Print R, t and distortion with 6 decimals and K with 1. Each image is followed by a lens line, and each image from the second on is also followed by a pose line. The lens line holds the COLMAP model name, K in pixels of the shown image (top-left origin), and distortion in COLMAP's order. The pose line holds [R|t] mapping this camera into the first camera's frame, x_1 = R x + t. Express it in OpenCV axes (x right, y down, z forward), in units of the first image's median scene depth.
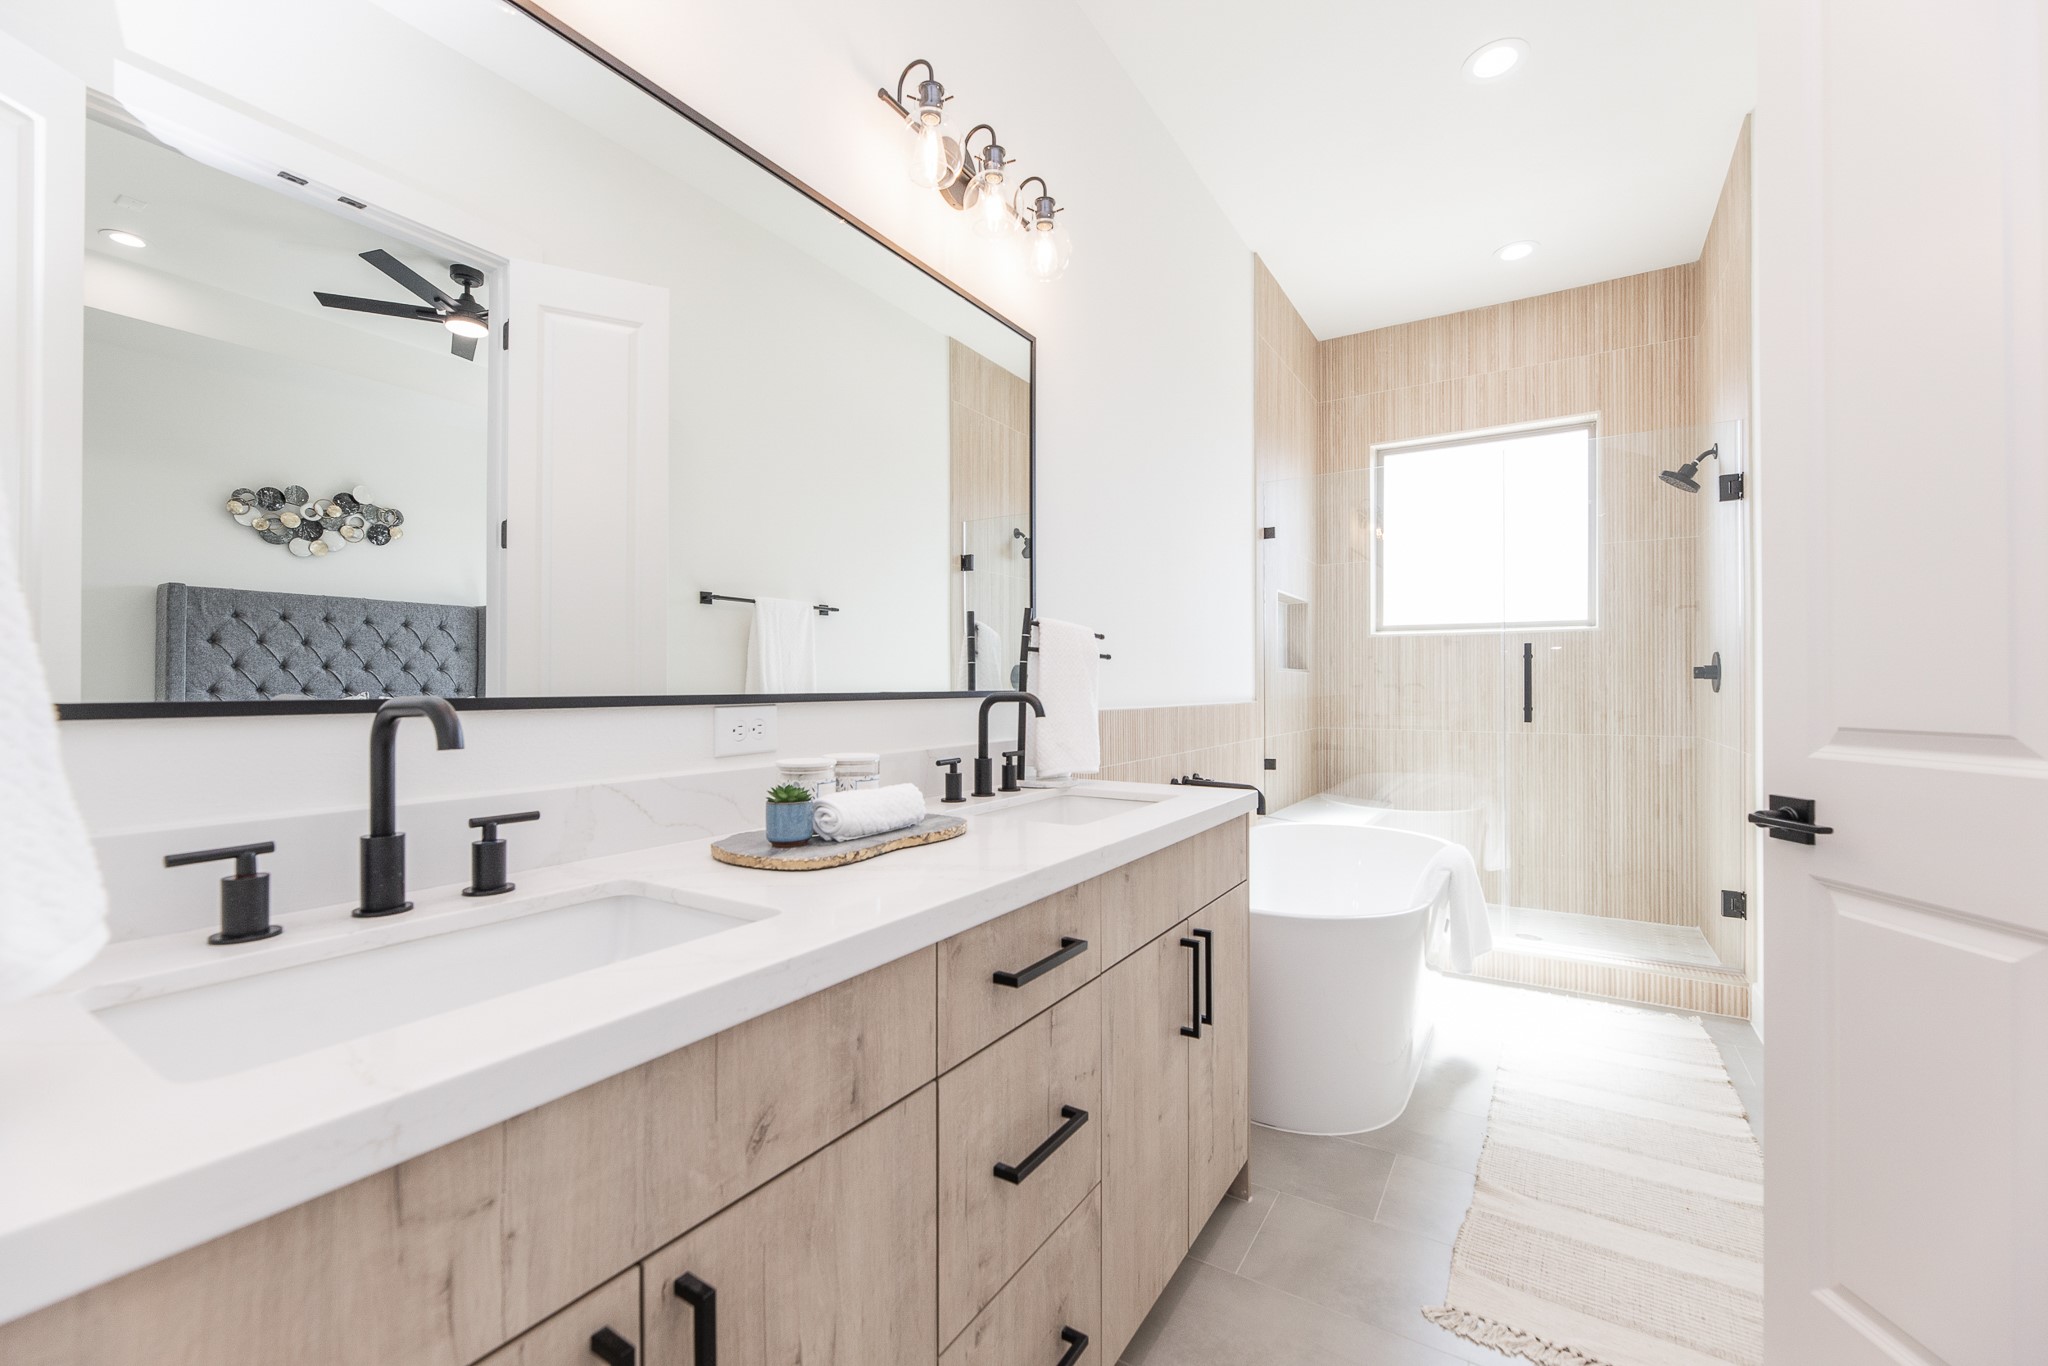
lens RADIAL K [[826.7, 0, 1037.7], [0, 826.7, 682.3], [0, 0, 1]] dist [0.001870, -0.000040]
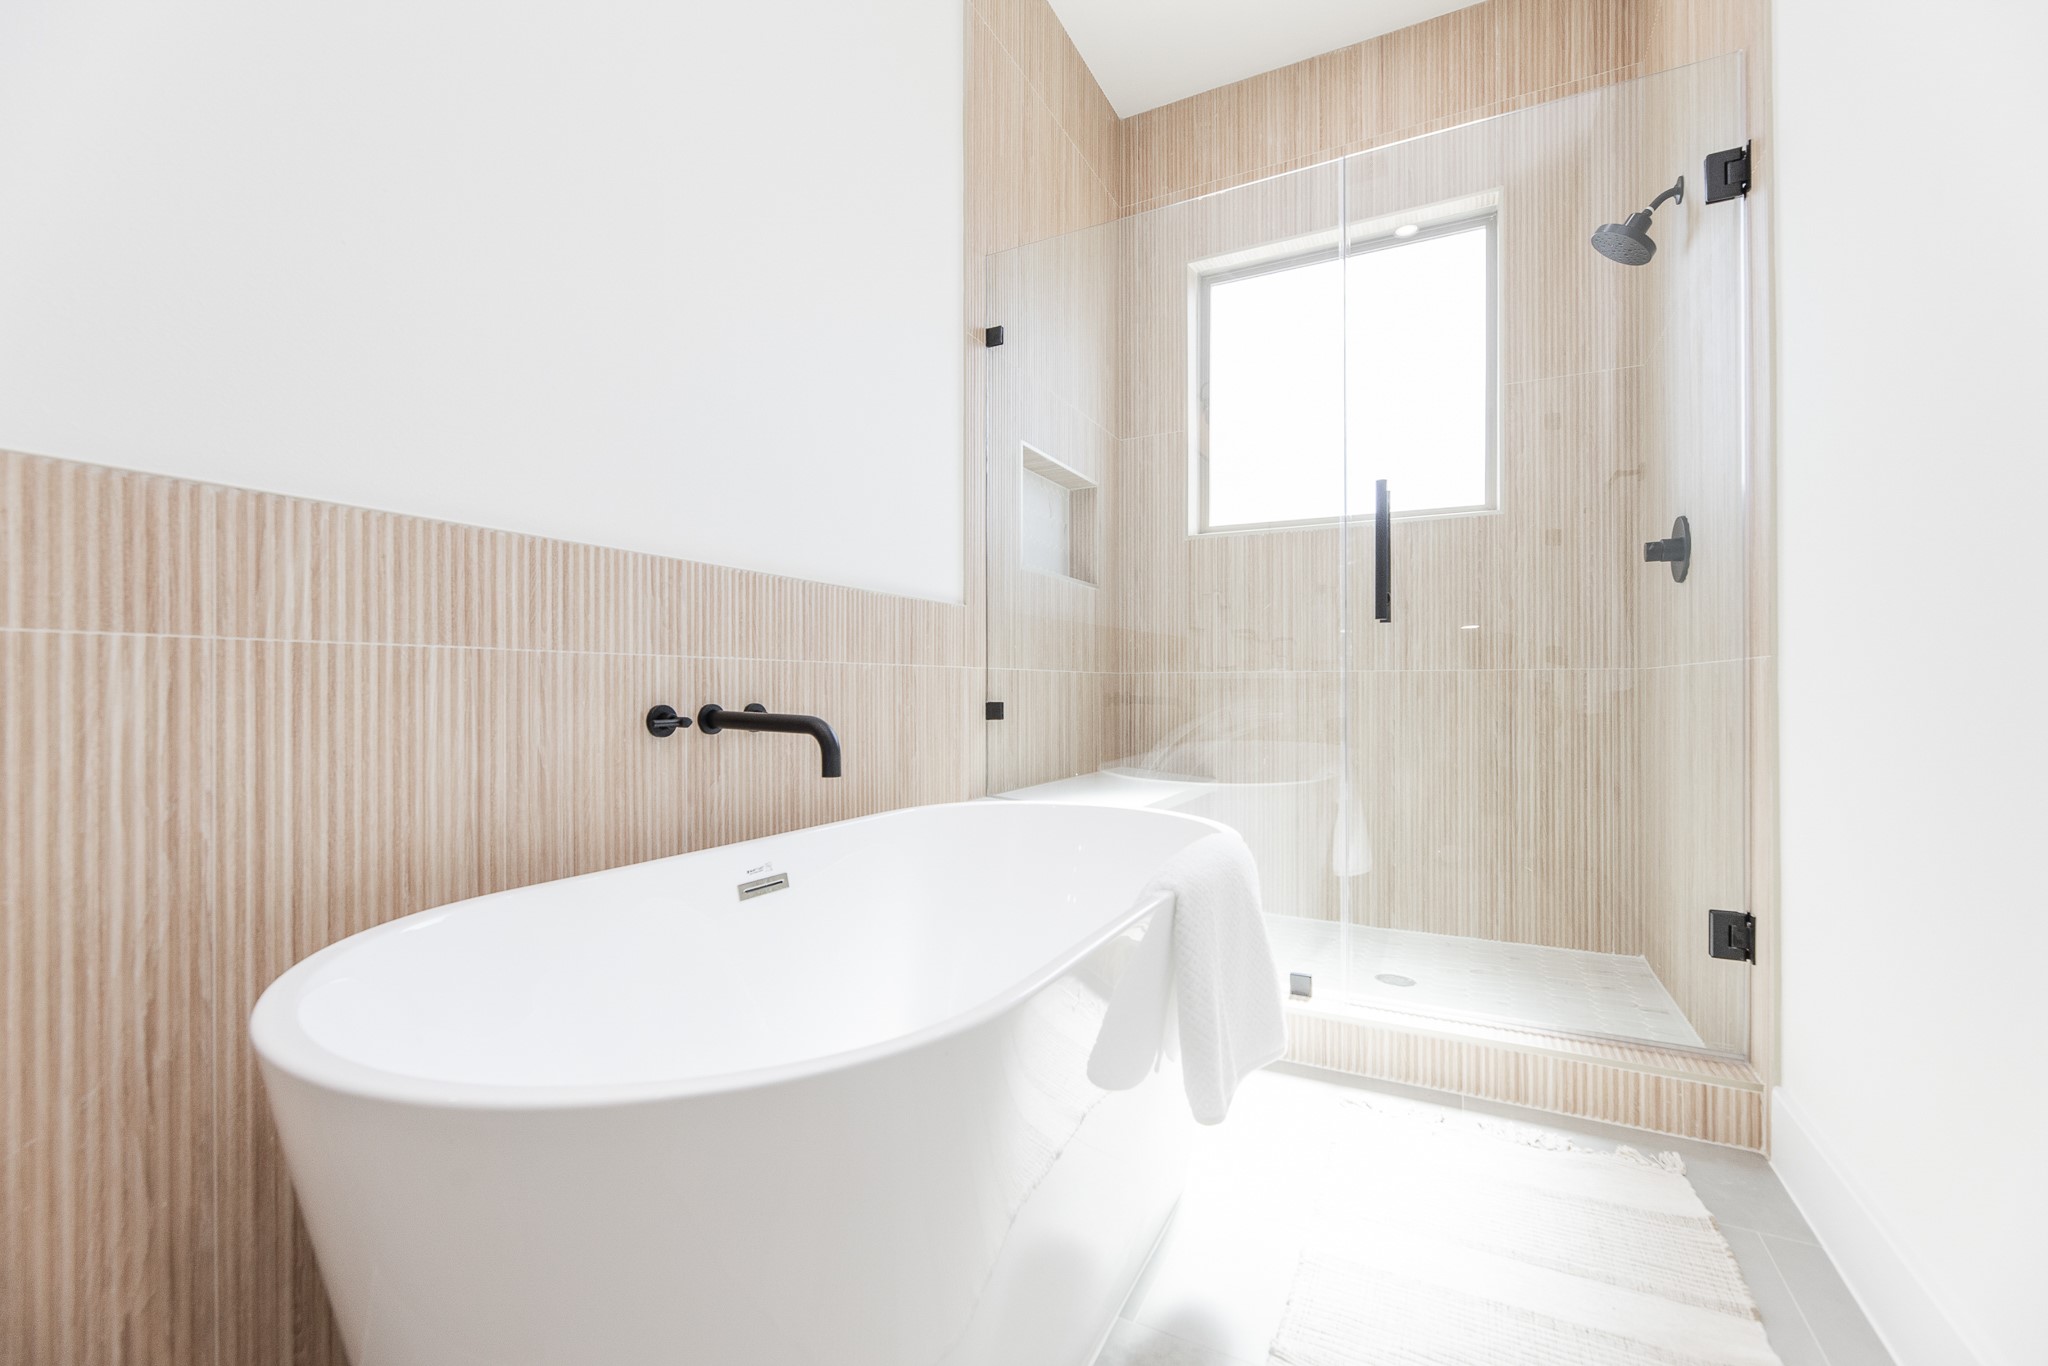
lens RADIAL K [[826.7, 0, 1037.7], [0, 826.7, 682.3], [0, 0, 1]] dist [0.001870, -0.000040]
pose [[0.996617, 0.000597, 0.082181, 0.251022], [-0.000552, 1.000000, -0.000566, 0.075040], [-0.082182, 0.000518, 0.996617, 0.365057]]
